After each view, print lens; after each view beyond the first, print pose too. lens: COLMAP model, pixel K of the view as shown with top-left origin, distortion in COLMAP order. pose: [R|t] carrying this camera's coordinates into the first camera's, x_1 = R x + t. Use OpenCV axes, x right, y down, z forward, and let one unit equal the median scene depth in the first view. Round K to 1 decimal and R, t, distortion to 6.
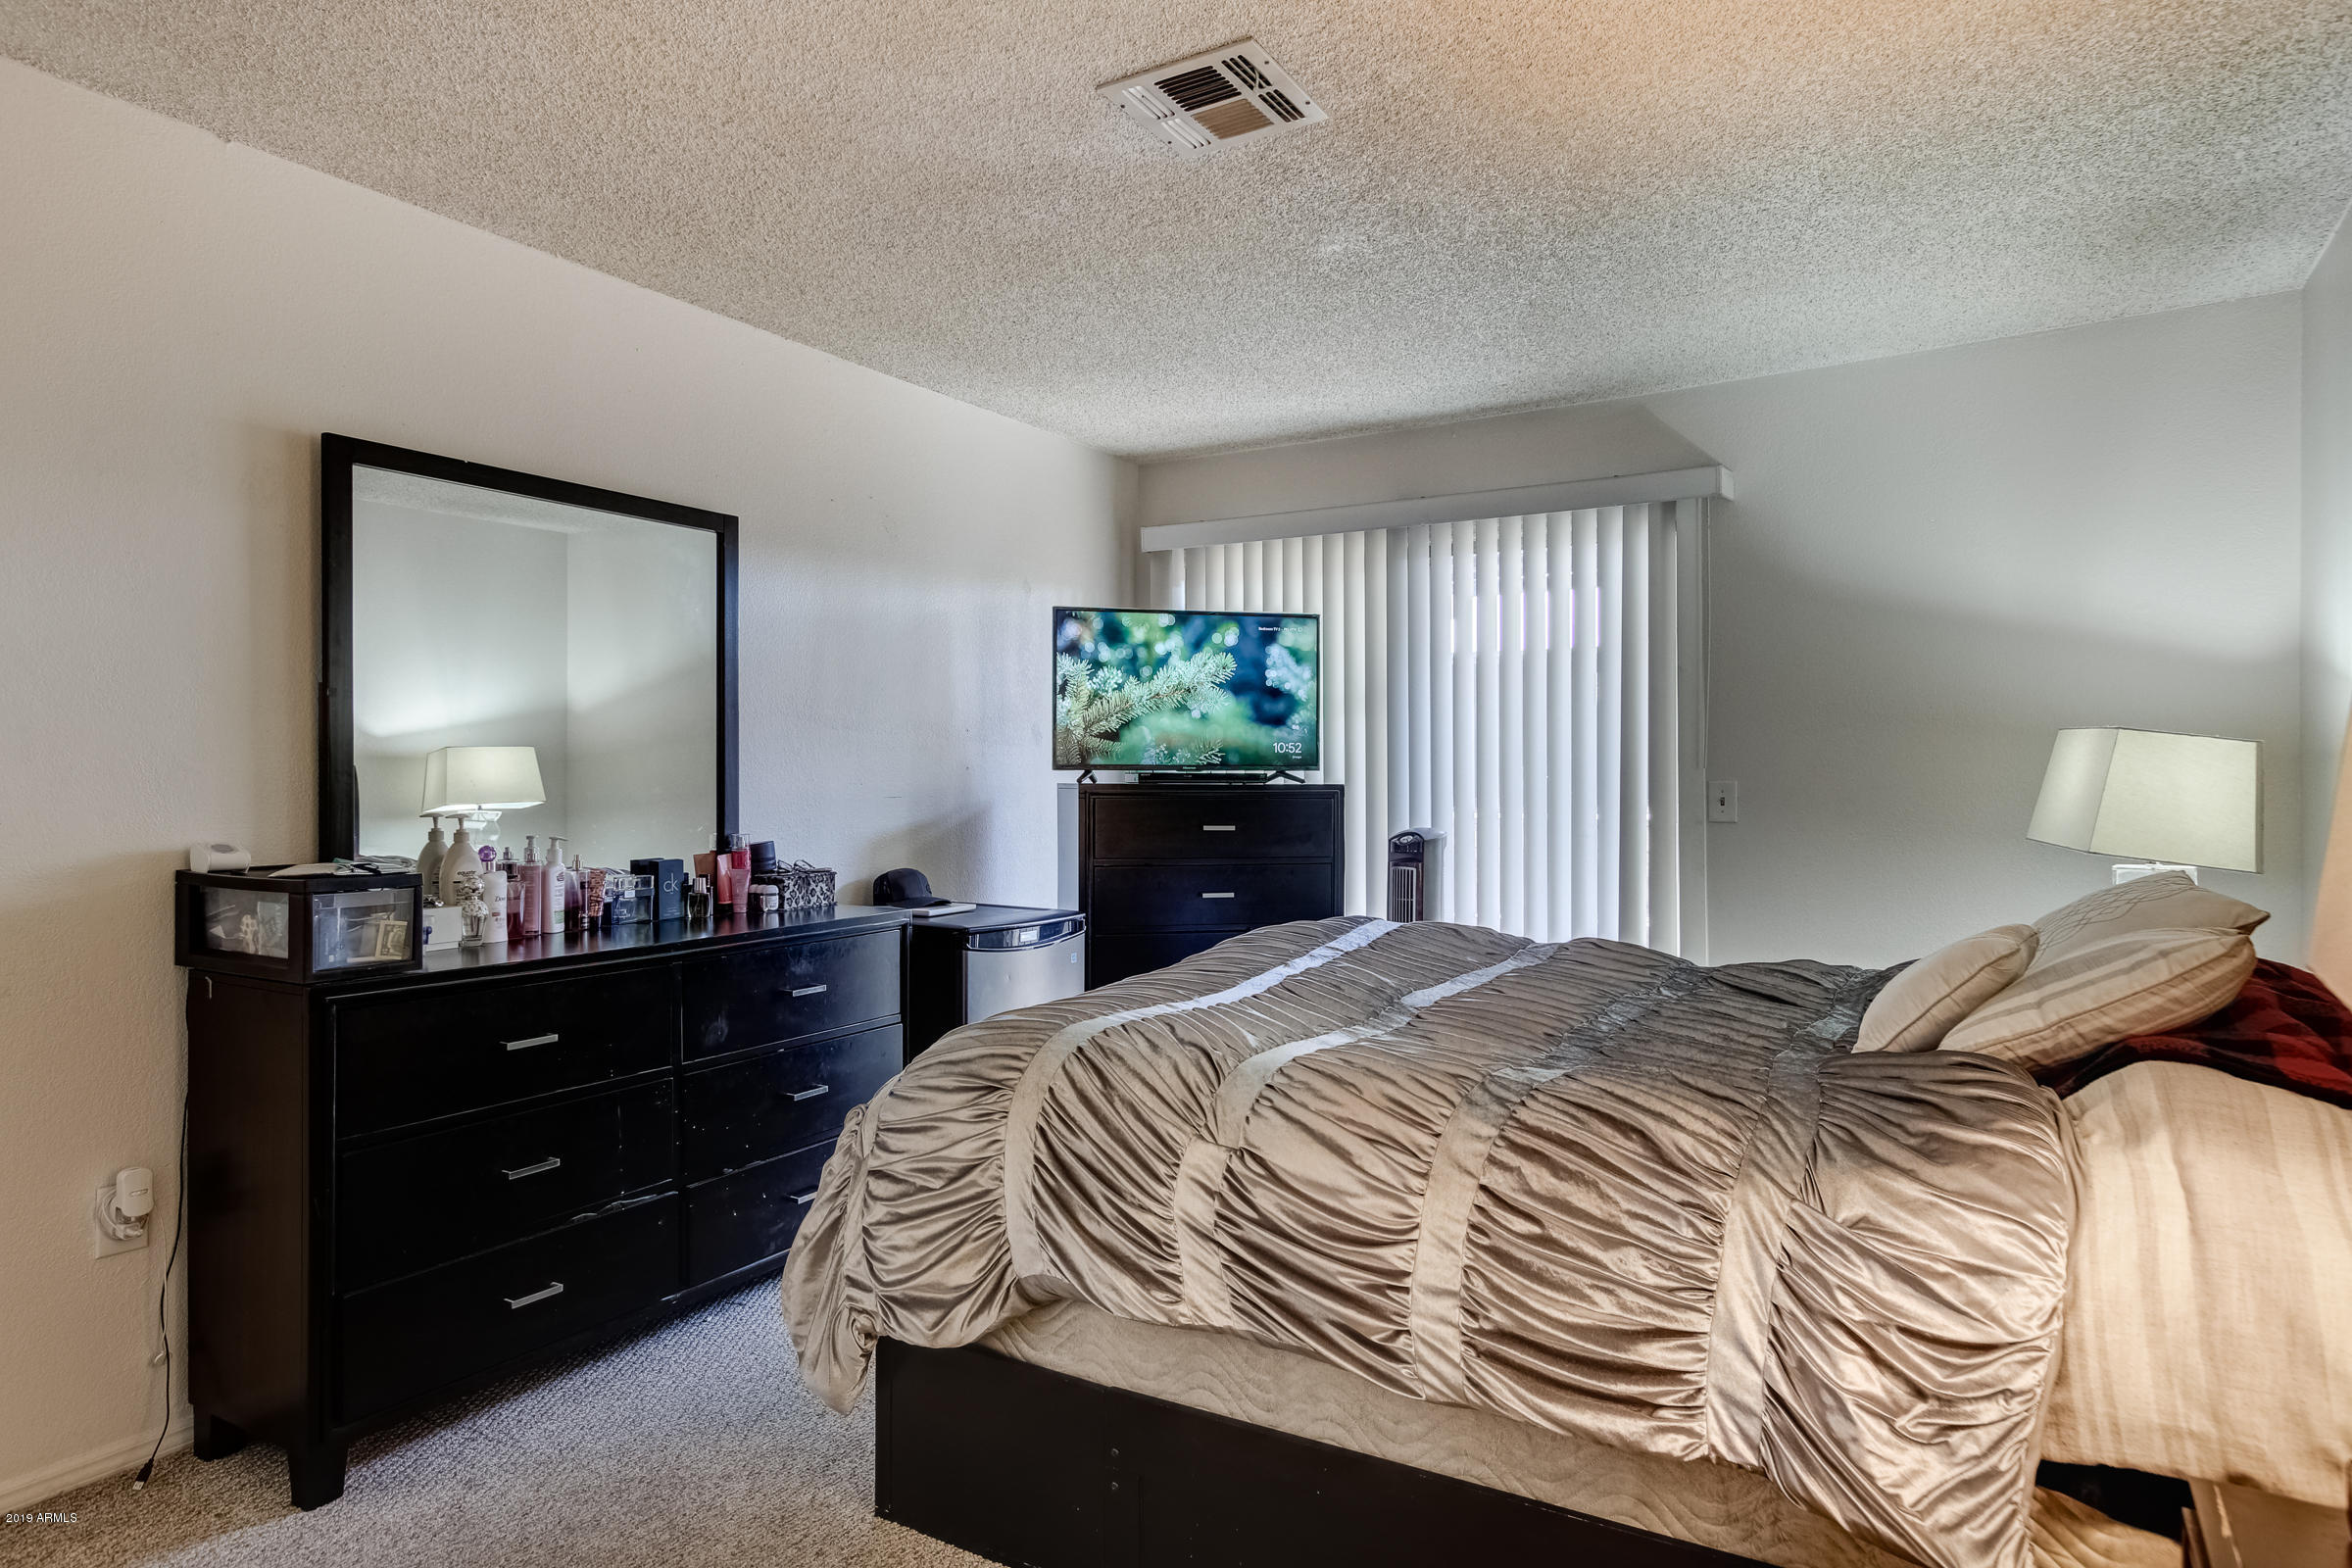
lens RADIAL K [[1350.5, 0, 1163.8], [0, 1350.5, 767.1], [0, 0, 1]] dist [0.003454, 0.000814]
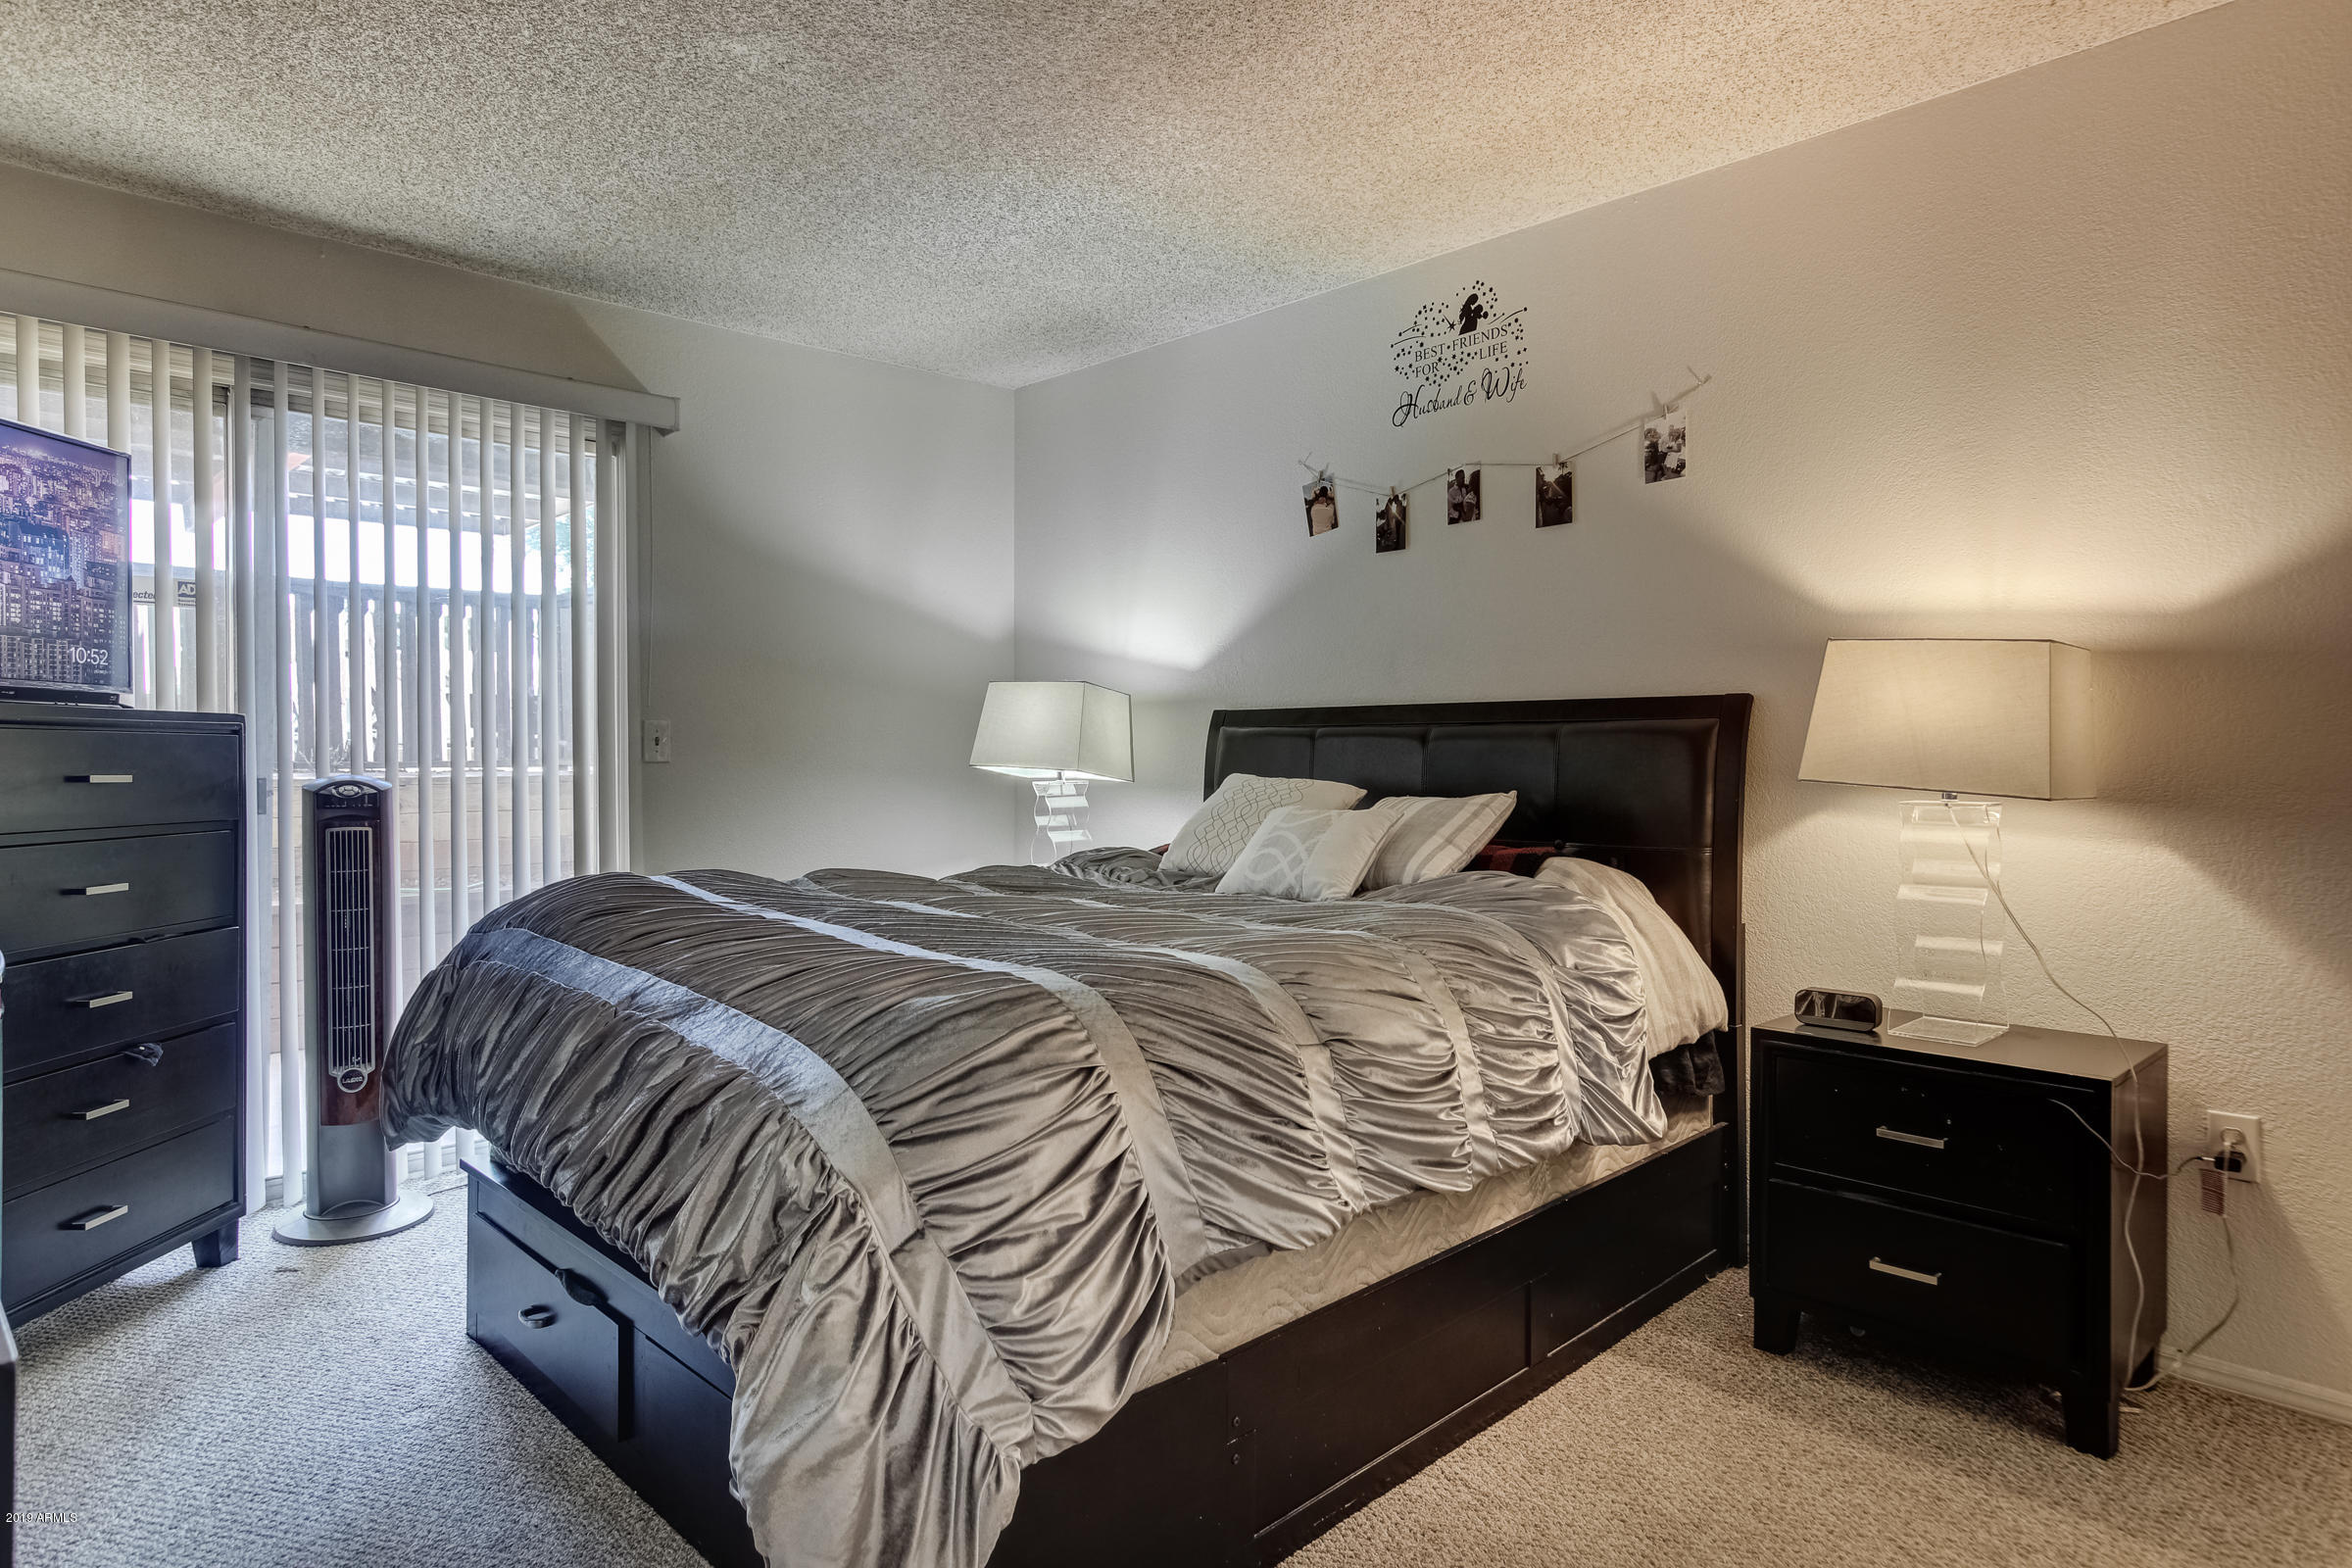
lens RADIAL K [[1350.5, 0, 1163.8], [0, 1350.5, 767.1], [0, 0, 1]] dist [0.003454, 0.000814]
pose [[0.274200, -0.014018, 0.961570, -1.021624], [-0.006914, 0.999839, 0.016547, 0.061135], [-0.961648, -0.011186, 0.274059, 0.891648]]
